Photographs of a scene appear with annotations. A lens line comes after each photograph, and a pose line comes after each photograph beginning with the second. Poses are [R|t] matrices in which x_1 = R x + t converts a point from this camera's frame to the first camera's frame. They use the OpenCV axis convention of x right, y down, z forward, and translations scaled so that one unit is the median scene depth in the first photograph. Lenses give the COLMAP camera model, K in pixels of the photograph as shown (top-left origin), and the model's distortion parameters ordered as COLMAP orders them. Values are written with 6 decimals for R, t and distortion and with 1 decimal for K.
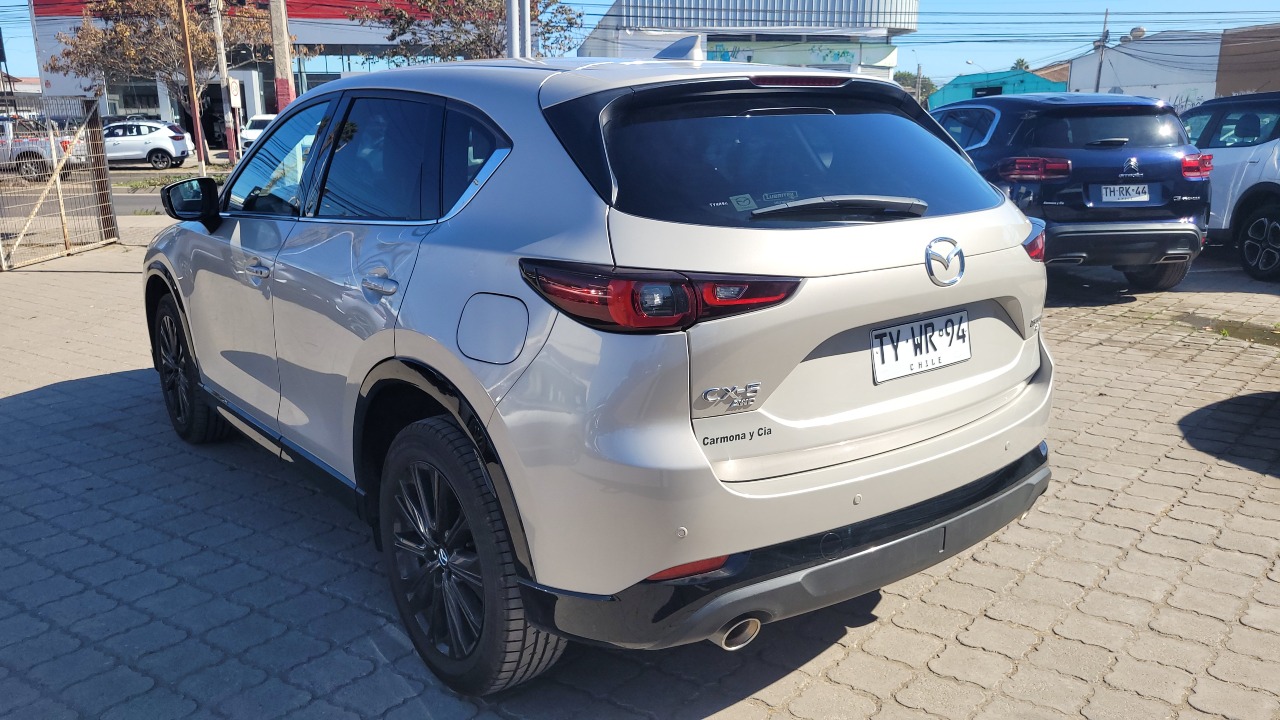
lens RADIAL K [[990.3, 0, 630.6], [0, 990.3, 362.5], [0, 0, 1]] dist [0.042420, -0.028240]
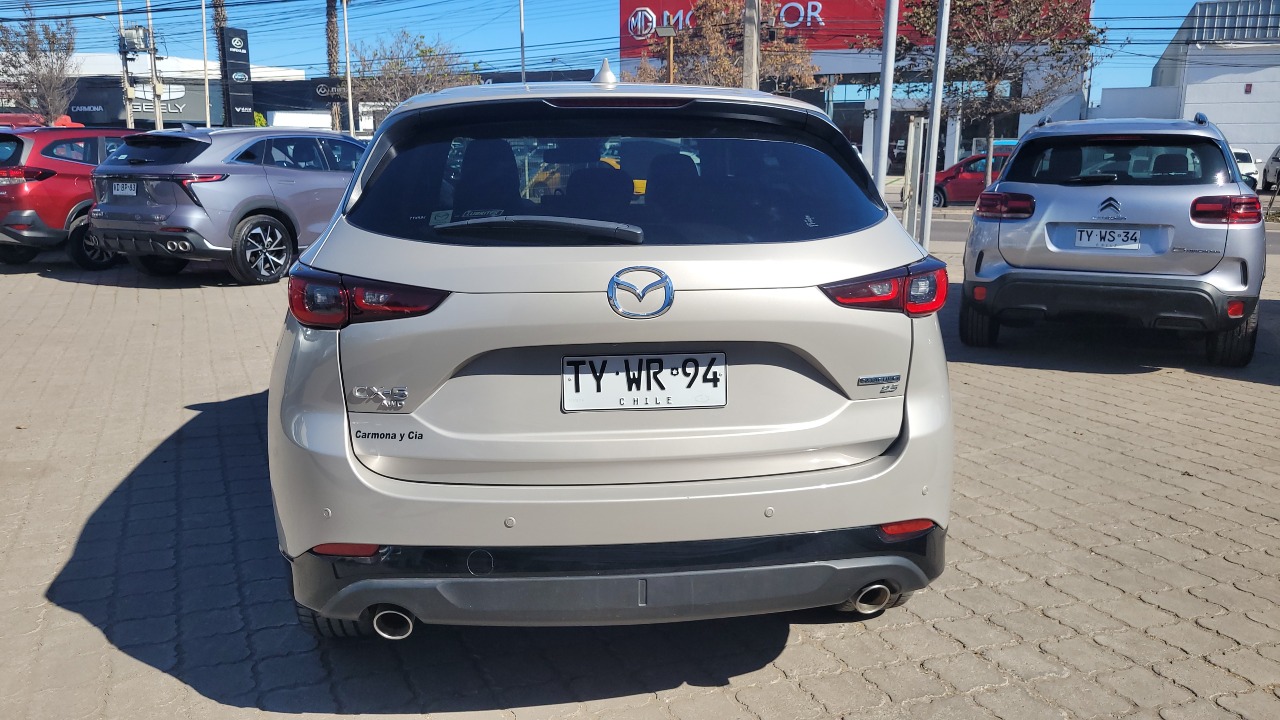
lens RADIAL K [[990.3, 0, 626.6], [0, 990.3, 371.8], [0, 0, 1]] dist [0.042420, -0.028240]
pose [[0.849706, 0.126433, -0.511873, 0.759055], [-0.135120, 0.990620, 0.020386, -0.043131], [0.509649, 0.051842, 0.858819, 0.188816]]
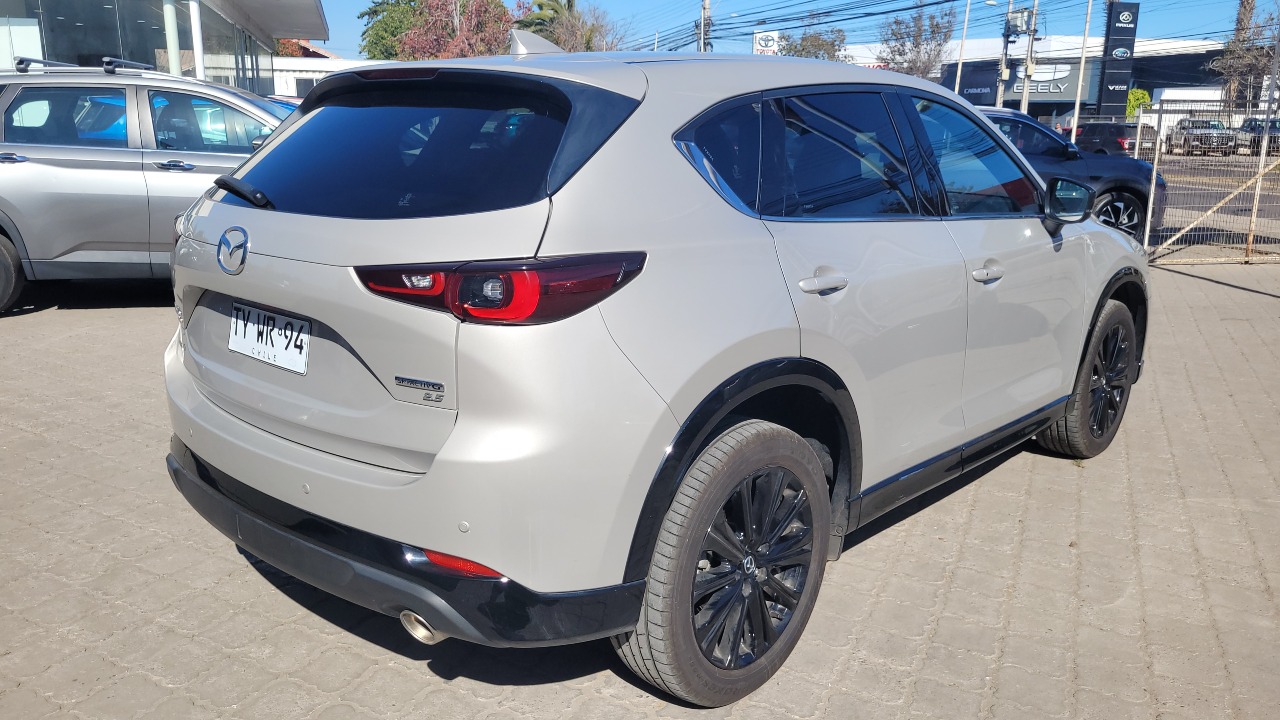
lens RADIAL K [[990.3, 0, 634.7], [0, 990.3, 358.8], [0, 0, 1]] dist [0.042420, -0.028240]
pose [[0.160469, 0.240859, -0.957202, 1.324442], [-0.249054, 0.948271, 0.196859, -0.286679], [0.955103, 0.206806, 0.212155, 1.149064]]
